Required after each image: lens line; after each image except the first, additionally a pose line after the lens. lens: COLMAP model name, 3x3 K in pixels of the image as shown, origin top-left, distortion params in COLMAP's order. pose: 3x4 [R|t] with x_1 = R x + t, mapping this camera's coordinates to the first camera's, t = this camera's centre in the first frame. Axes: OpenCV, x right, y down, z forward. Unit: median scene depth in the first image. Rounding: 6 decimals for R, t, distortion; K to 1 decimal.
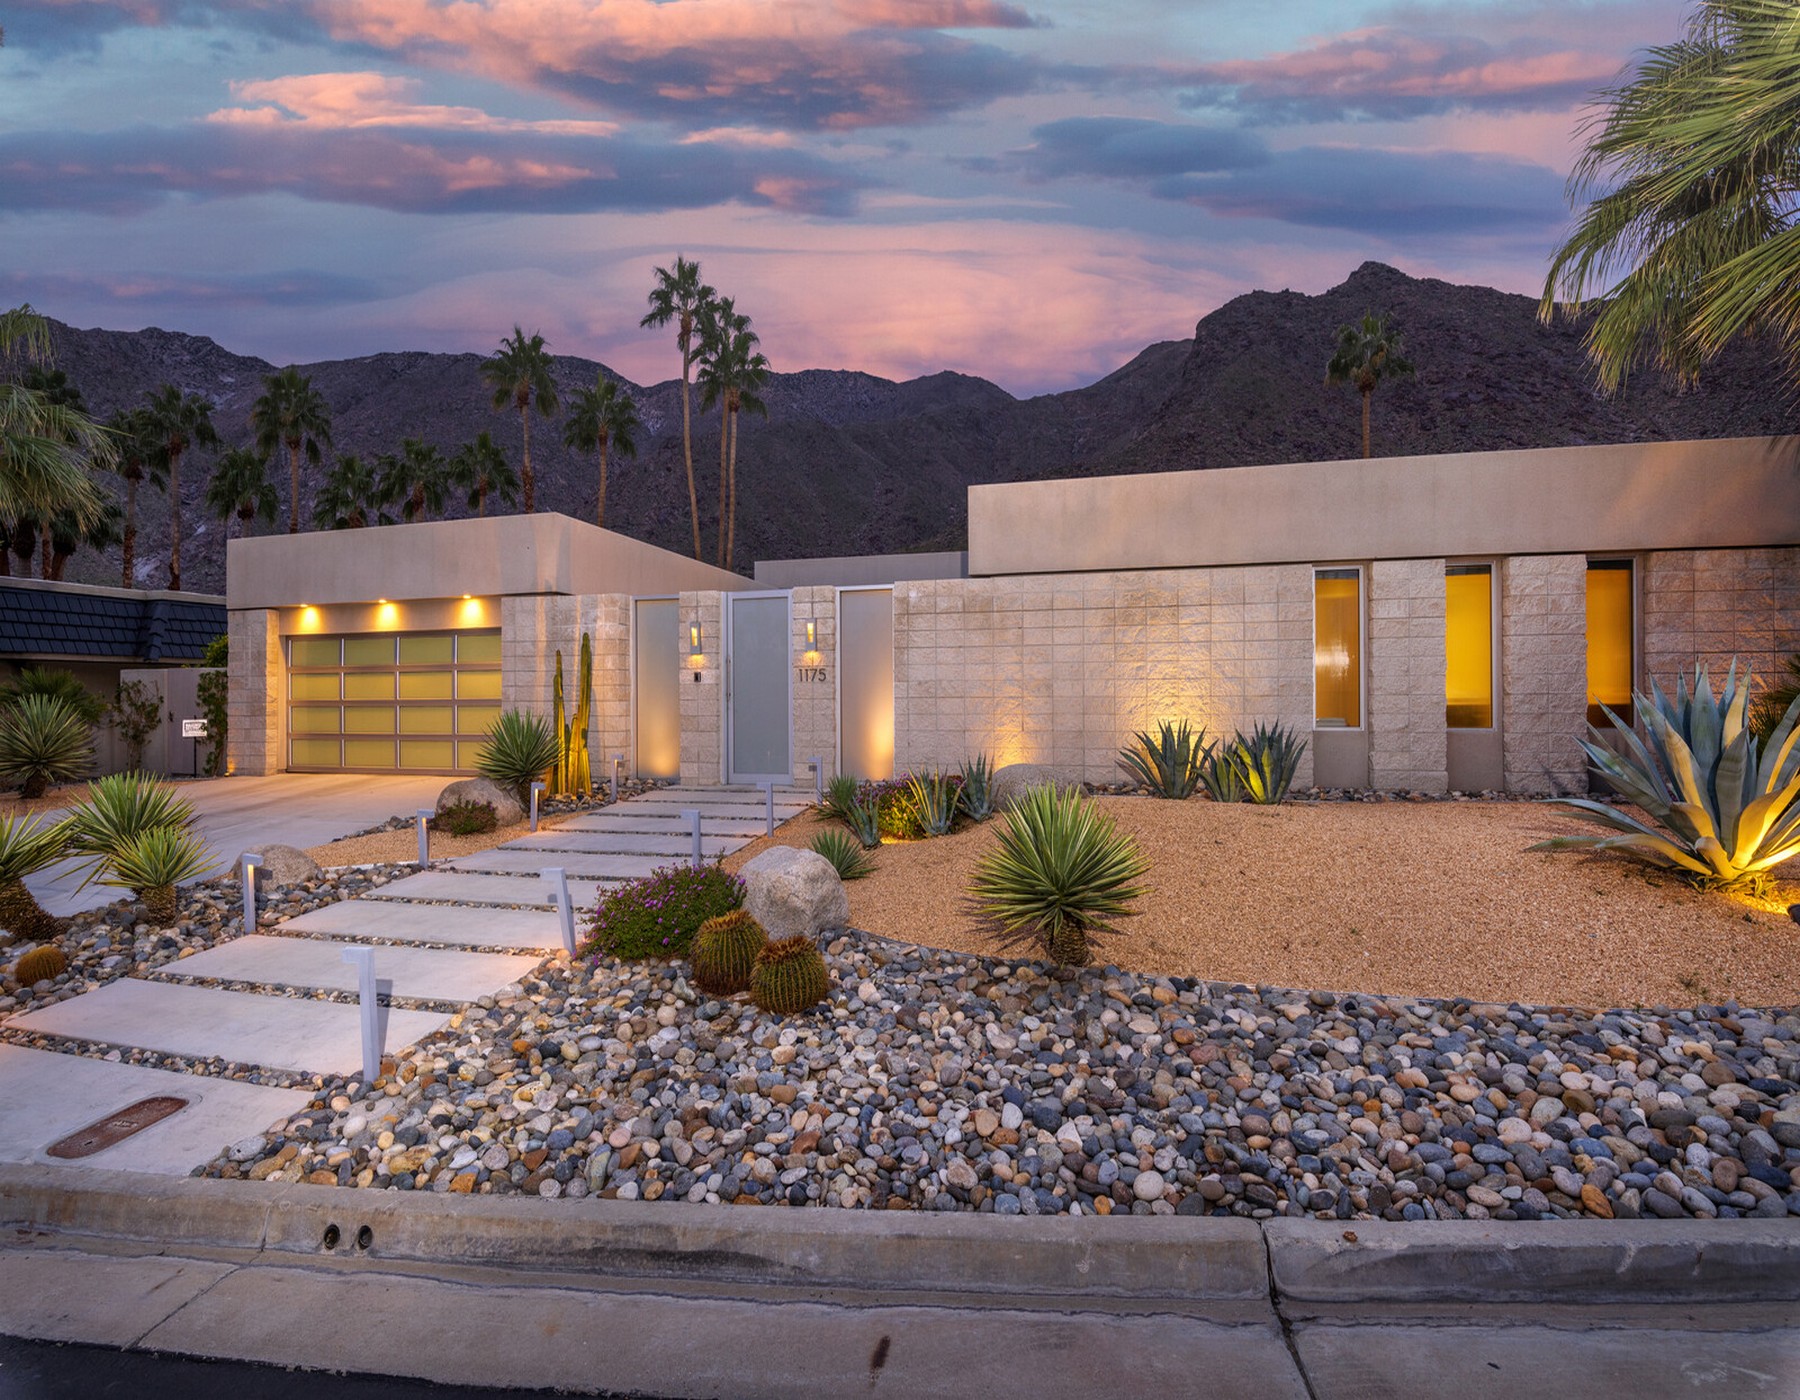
lens RADIAL K [[812.1, 0, 900.0], [0, 812.1, 700.0], [0, 0, 1]] dist [-0.028802, -0.000945]
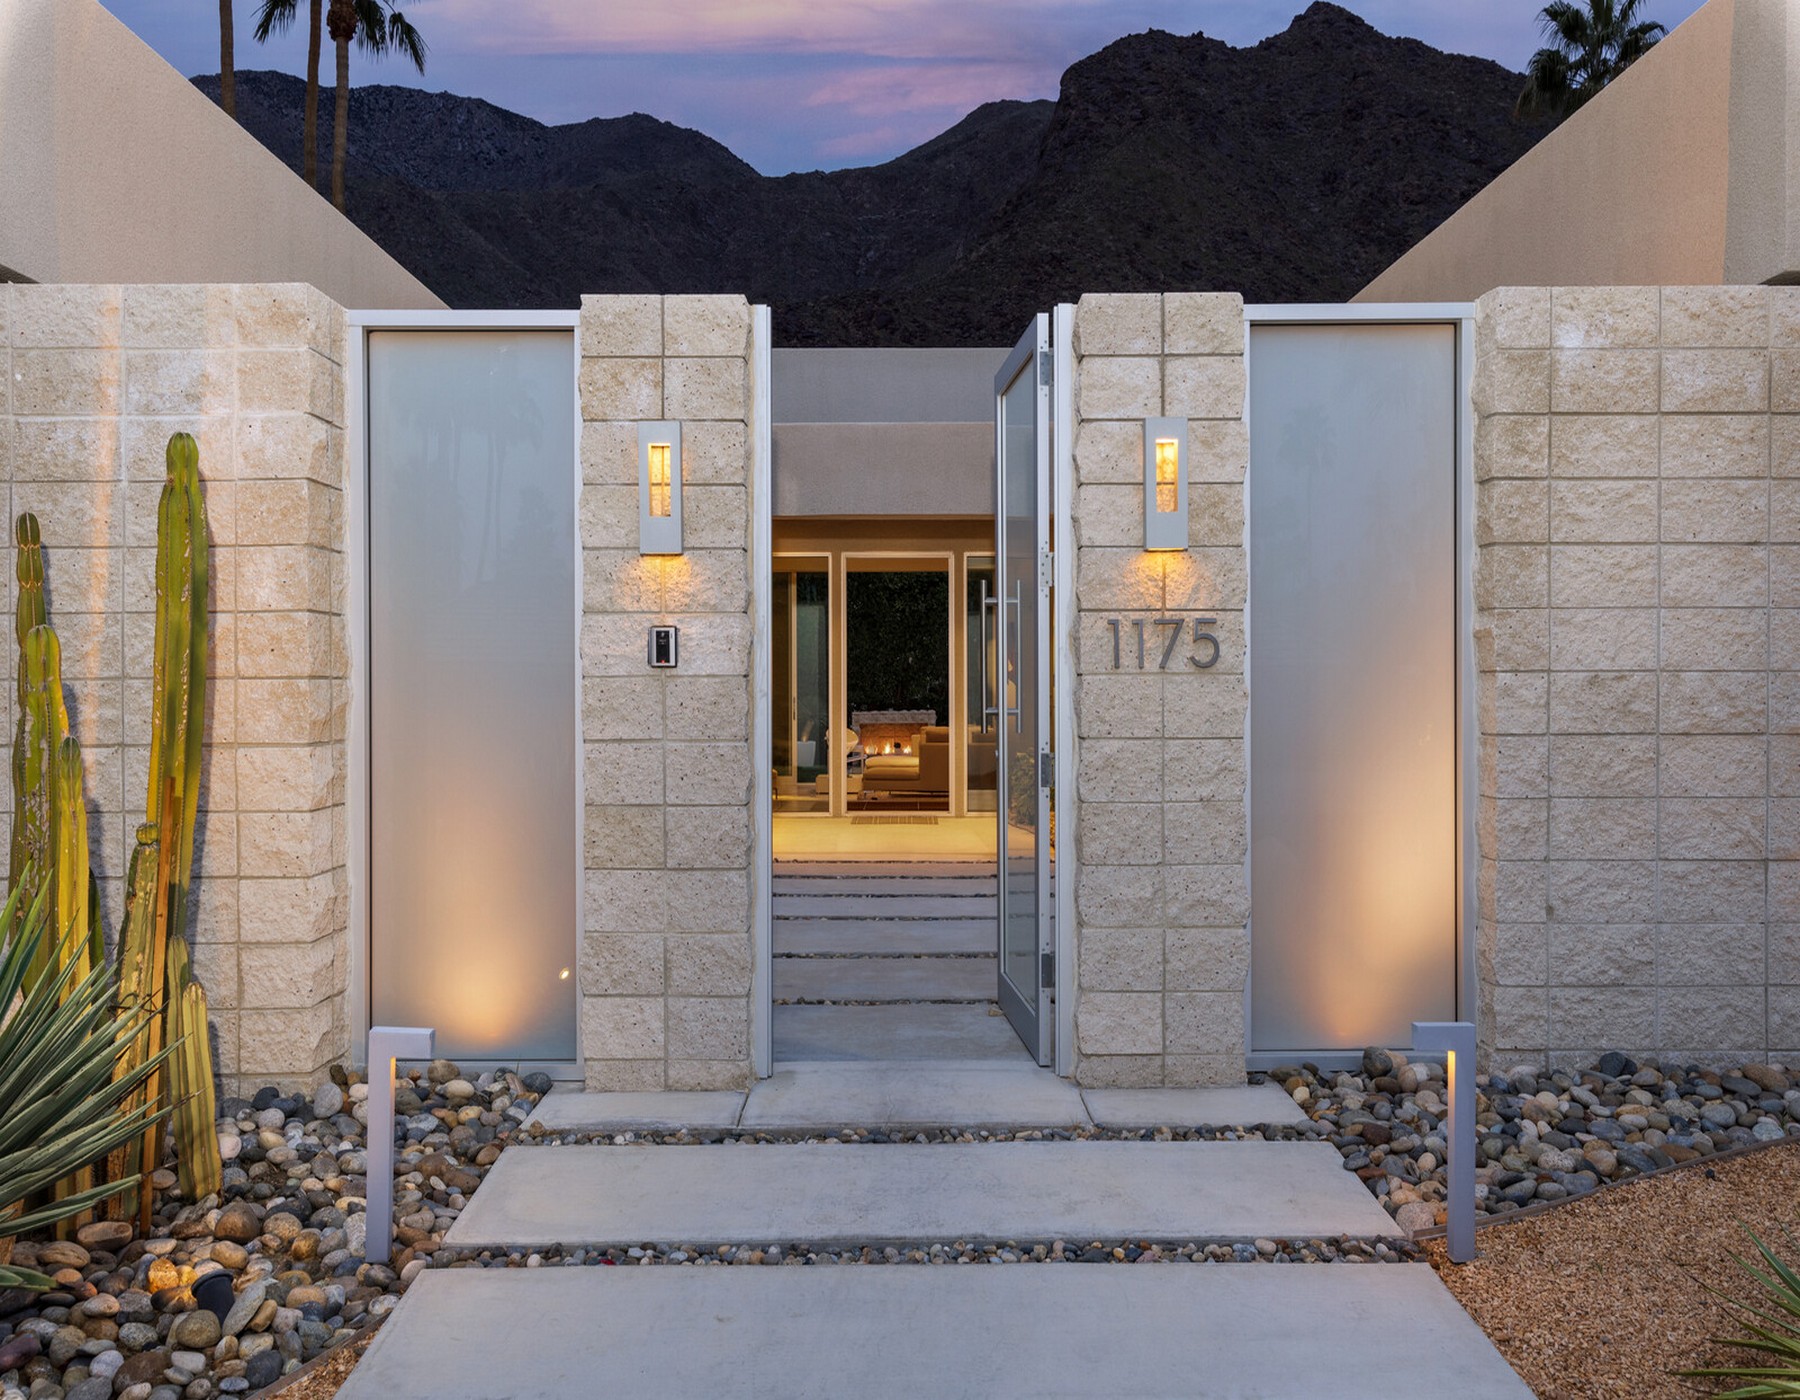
lens RADIAL K [[1410.5, 0, 900.0], [0, 1410.5, 700.0], [0, 0, 1]] dist [-0.012011, -0.001316]
pose [[0.970542, 0.001695, 0.240925, -0.275065], [-0.002211, 0.999996, 0.001870, -0.012878], [-0.240921, -0.002348, 0.970542, 0.557509]]
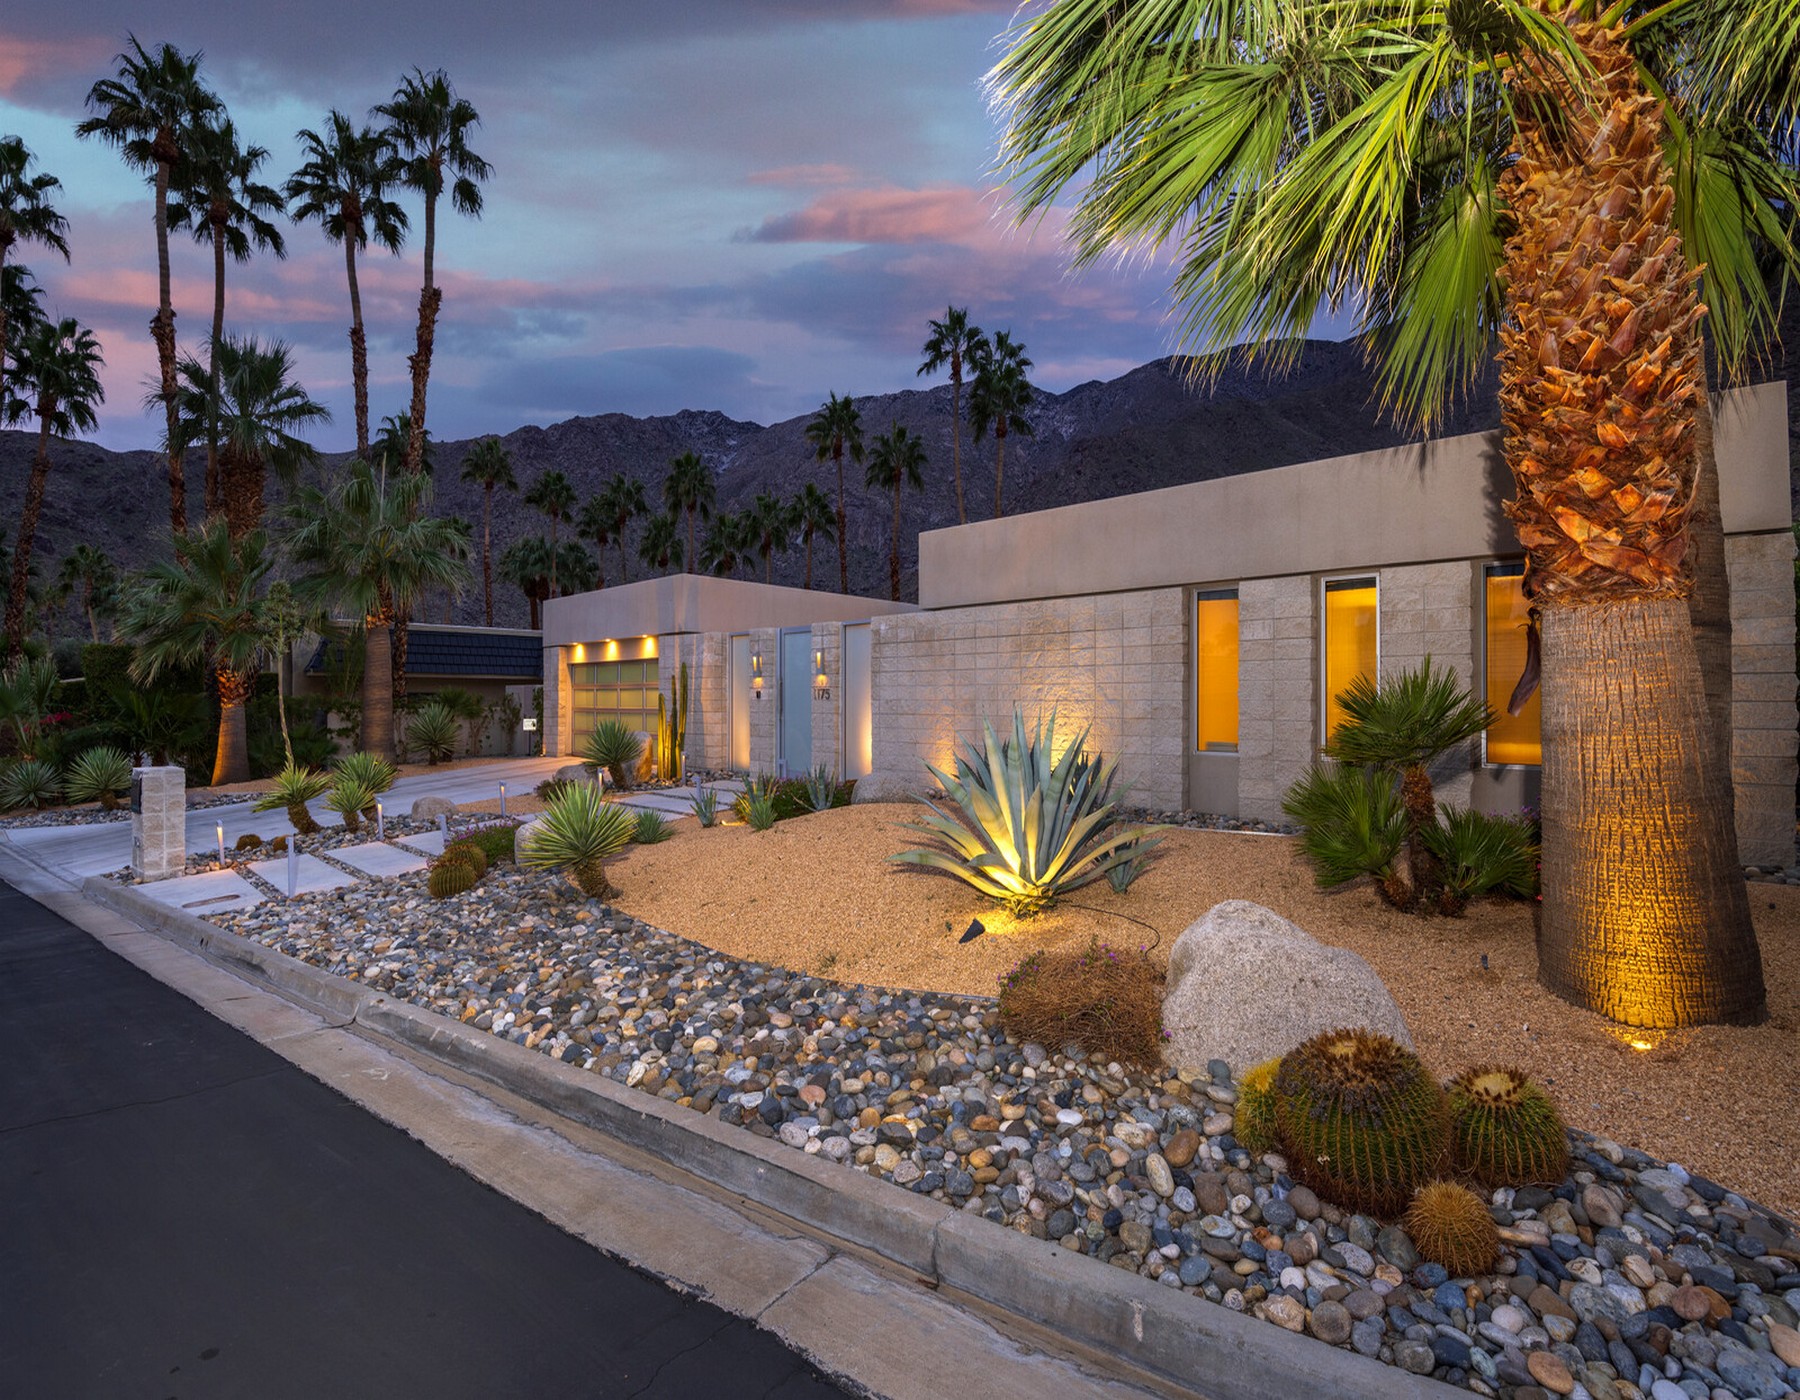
lens RADIAL K [[812.1, 0, 900.0], [0, 812.1, 700.0], [0, 0, 1]] dist [-0.028802, -0.000945]
pose [[0.877229, 0.007175, -0.480019, 0.556087], [-0.007042, 0.999973, 0.002077, -0.023553], [0.480021, 0.001558, 0.877256, -0.029855]]
